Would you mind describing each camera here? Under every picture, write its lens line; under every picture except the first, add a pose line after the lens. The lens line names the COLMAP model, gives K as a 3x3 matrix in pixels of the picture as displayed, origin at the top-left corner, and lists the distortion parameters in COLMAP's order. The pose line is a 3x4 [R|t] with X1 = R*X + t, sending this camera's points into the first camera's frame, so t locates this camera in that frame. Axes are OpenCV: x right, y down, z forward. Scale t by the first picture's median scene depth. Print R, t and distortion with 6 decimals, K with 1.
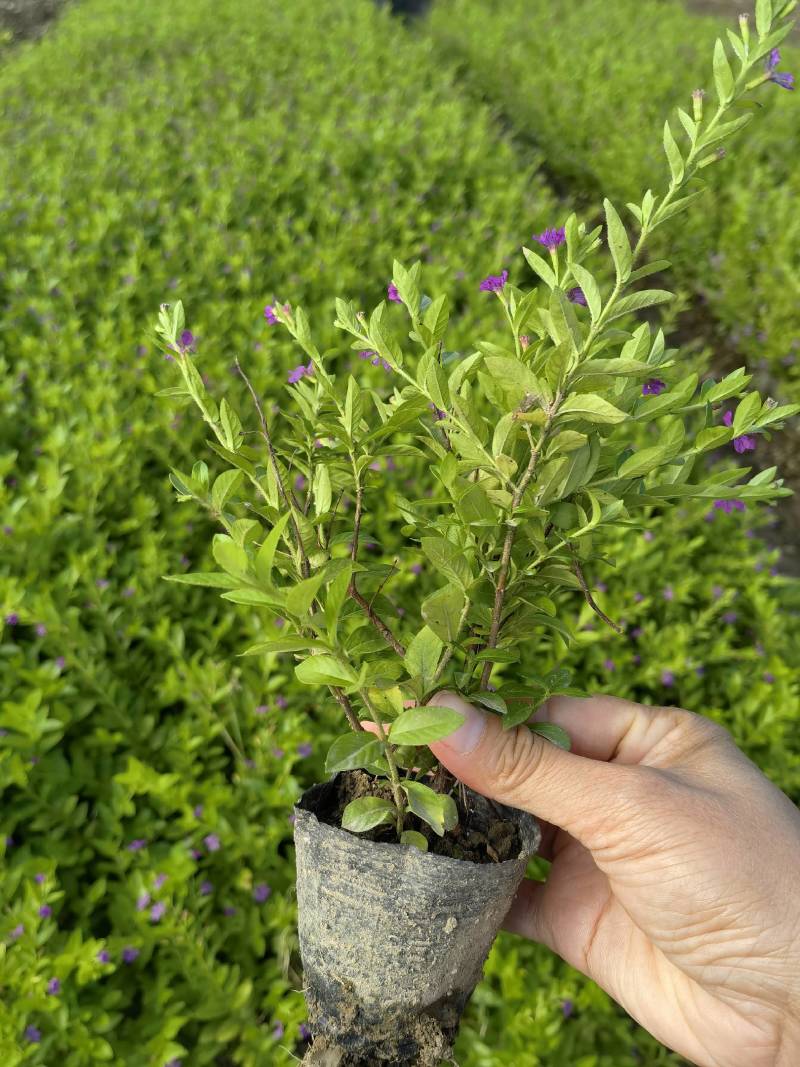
lens RADIAL K [[888.1, 0, 400.0], [0, 888.1, 533.5], [0, 0, 1]] dist [-0.000070, 0.006254]
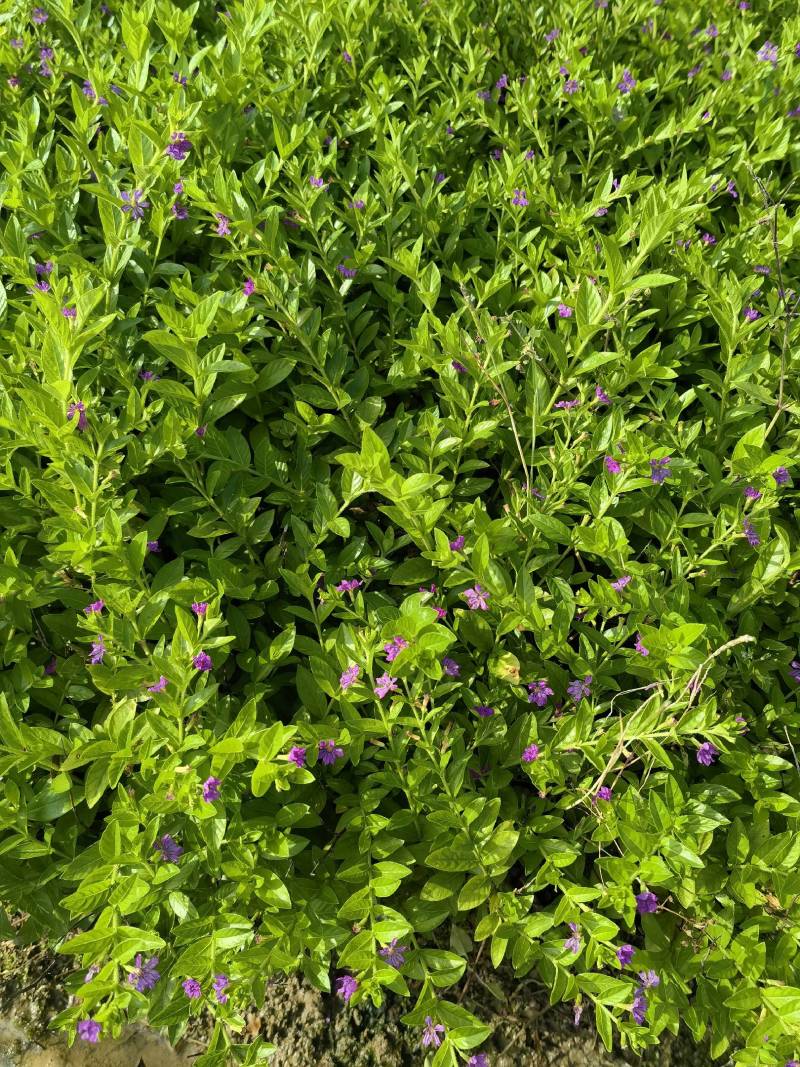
lens RADIAL K [[888.1, 0, 400.0], [0, 888.1, 533.5], [0, 0, 1]] dist [-0.000070, 0.006254]
pose [[0.976117, 0.151084, -0.156104, -0.173484], [-0.113646, 0.967525, 0.225787, 0.175446], [0.185147, -0.202654, 0.961588, 0.428636]]
